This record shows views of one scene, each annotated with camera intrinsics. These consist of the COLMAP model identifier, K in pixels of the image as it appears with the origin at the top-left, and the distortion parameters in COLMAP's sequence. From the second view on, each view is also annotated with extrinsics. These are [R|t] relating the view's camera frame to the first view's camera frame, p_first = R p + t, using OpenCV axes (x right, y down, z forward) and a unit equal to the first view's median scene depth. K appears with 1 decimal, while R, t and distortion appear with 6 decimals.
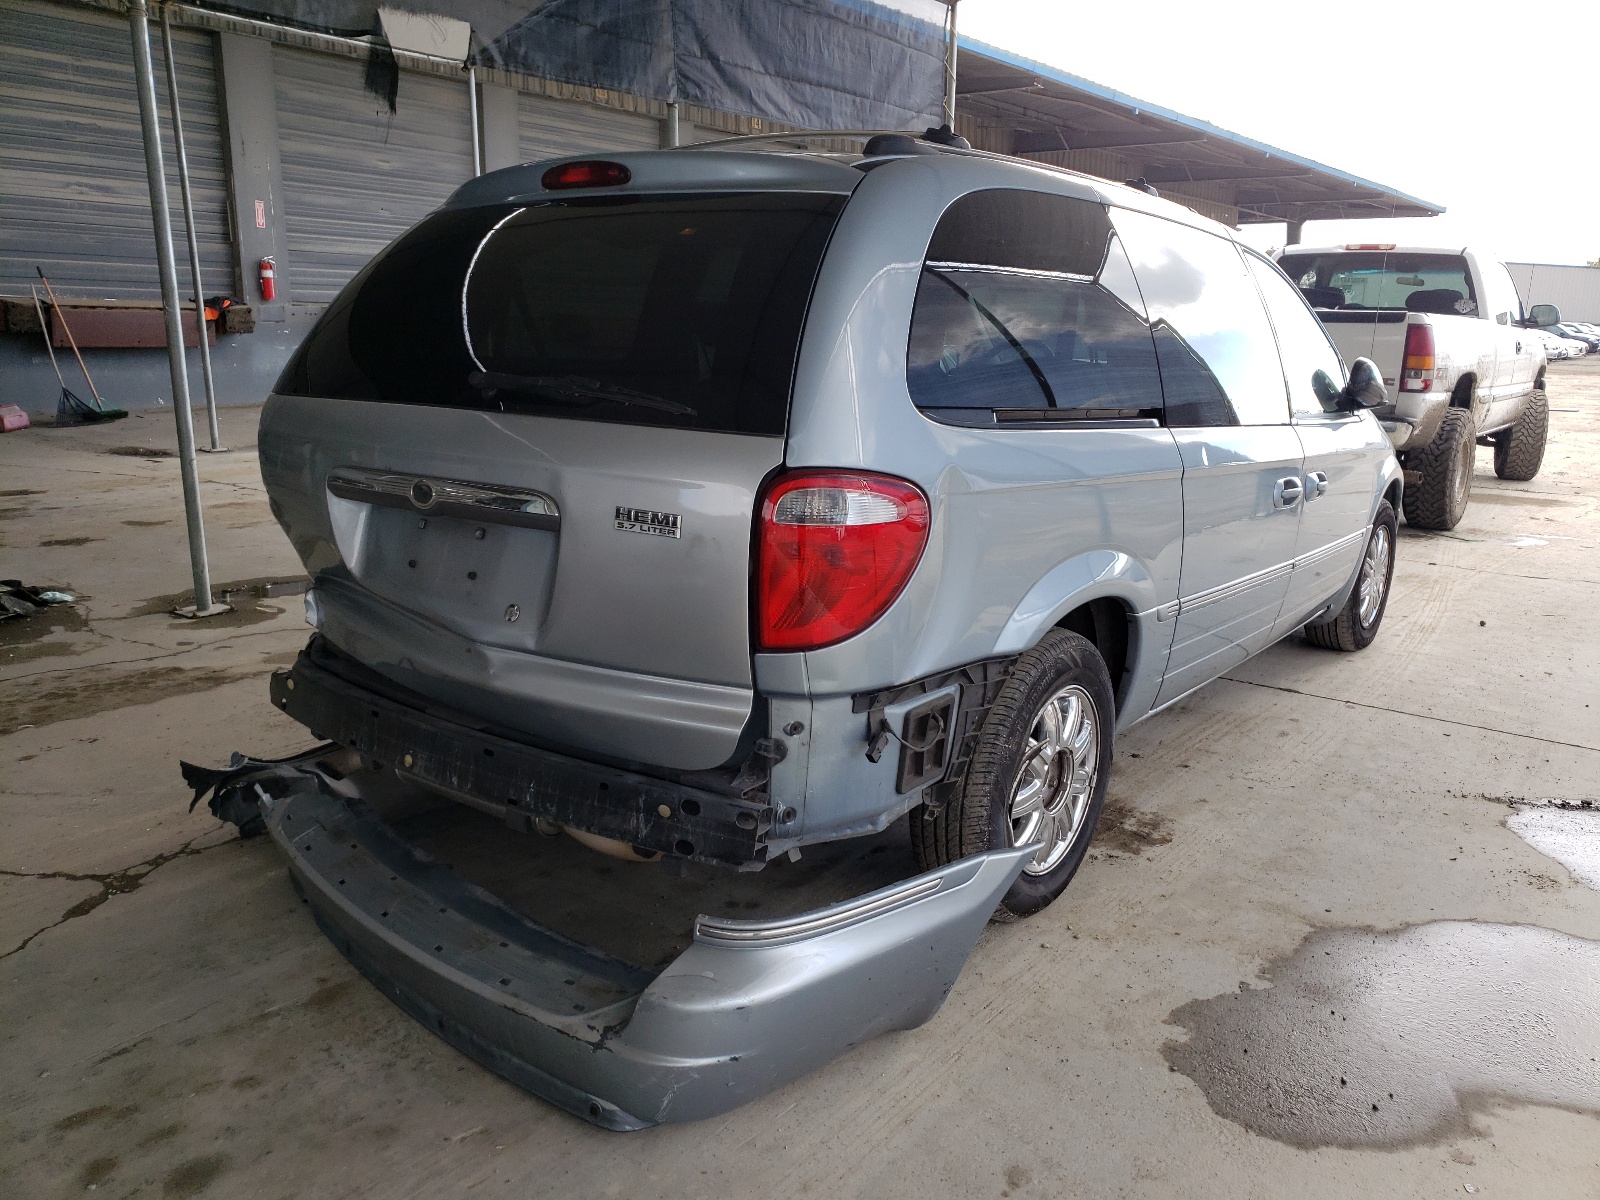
lens RADIAL K [[1203.8, 0, 759.0], [0, 1203.8, 624.6], [0, 0, 1]] dist [0.023451, -0.008964]
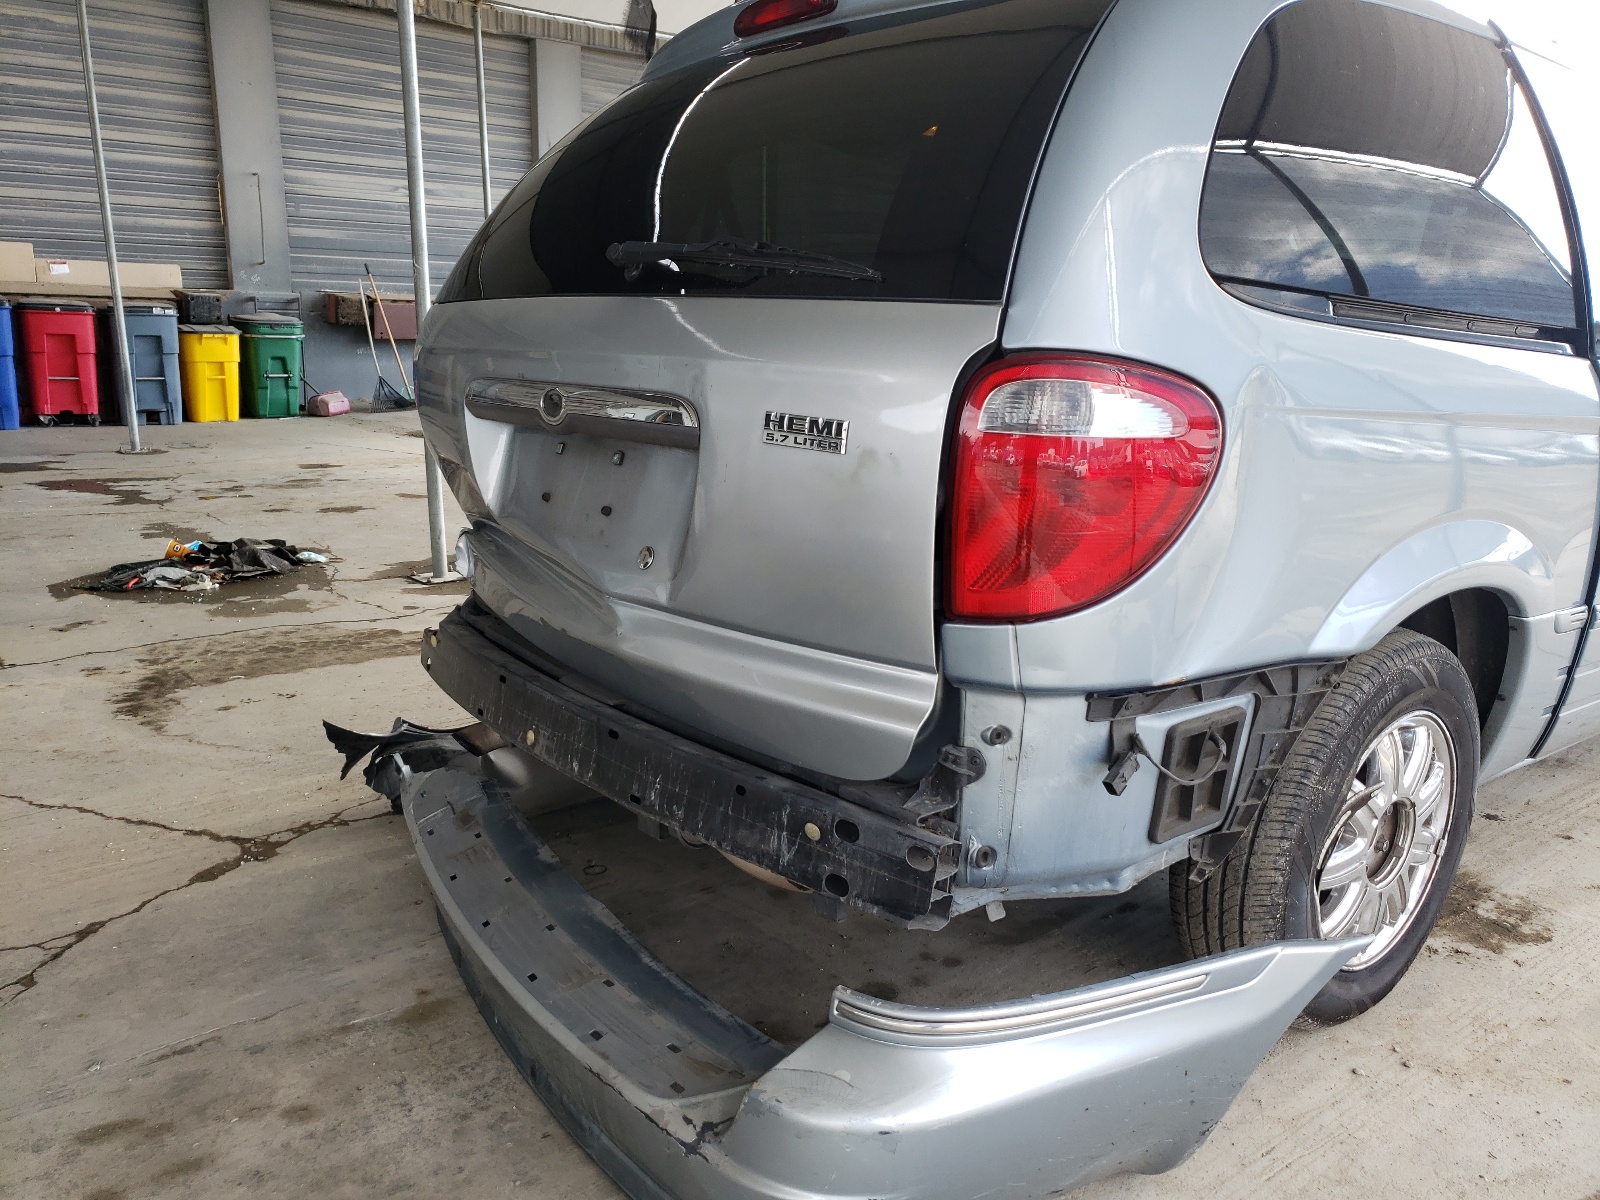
lens RADIAL K [[1203.8, 0, 759.0], [0, 1203.8, 624.6], [0, 0, 1]] dist [0.023451, -0.008964]
pose [[0.973070, 0.060578, -0.222408, 0.038148], [-0.062123, 0.998068, 0.000048, 0.025549], [0.221981, 0.013770, 0.974954, 0.236076]]
